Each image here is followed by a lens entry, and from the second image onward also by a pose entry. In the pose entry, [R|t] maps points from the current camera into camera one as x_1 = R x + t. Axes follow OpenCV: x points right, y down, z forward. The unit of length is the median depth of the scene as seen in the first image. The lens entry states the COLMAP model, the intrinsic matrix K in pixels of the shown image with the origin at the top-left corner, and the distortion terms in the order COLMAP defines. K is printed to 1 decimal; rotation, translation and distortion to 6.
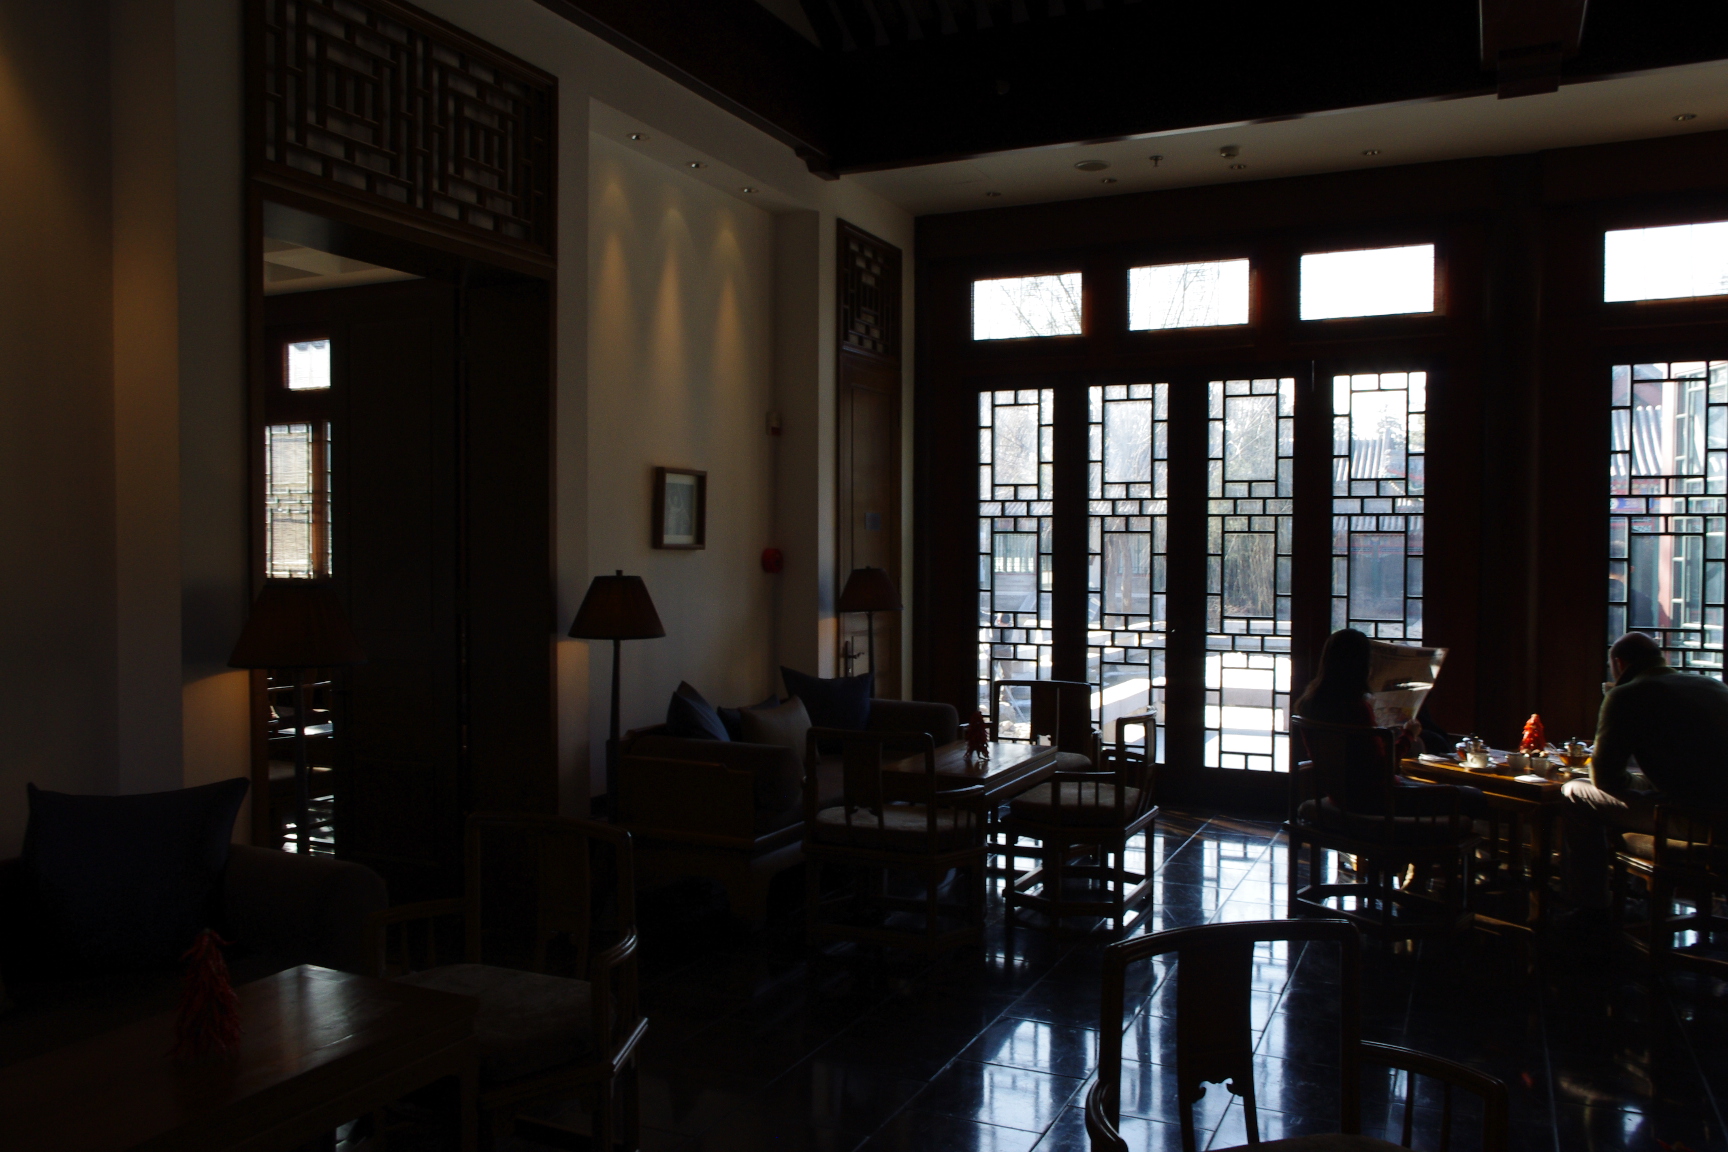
lens RADIAL K [[1330.8, 0, 864.0], [0, 1330.8, 576.0], [0, 0, 1]] dist [-0.061767, 0.007100]
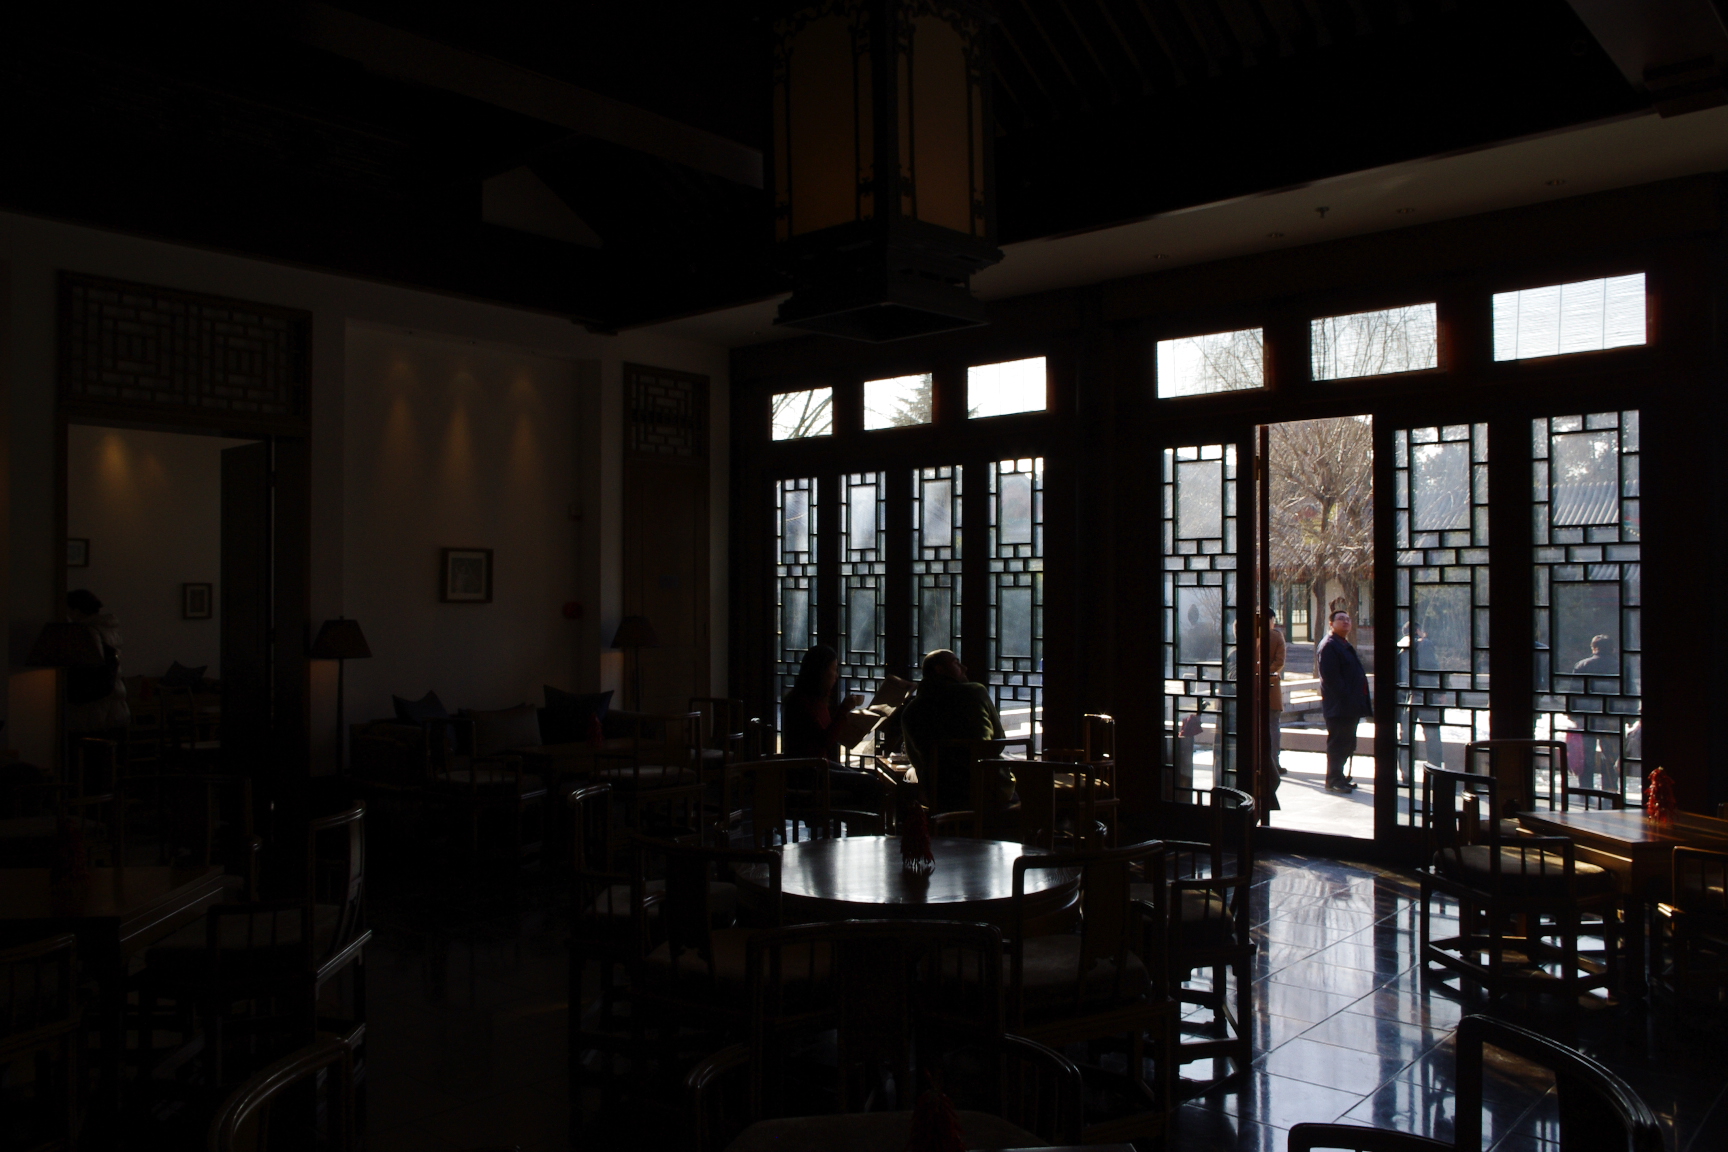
lens RADIAL K [[1372.6, 0, 864.0], [0, 1372.6, 576.0], [0, 0, 1]] dist [-0.025020, 0.098858]
pose [[0.959508, -0.009385, -0.281523, 0.262240], [-0.002015, 0.999190, -0.040179, 0.003746], [0.281673, 0.039120, 0.958713, -0.121371]]
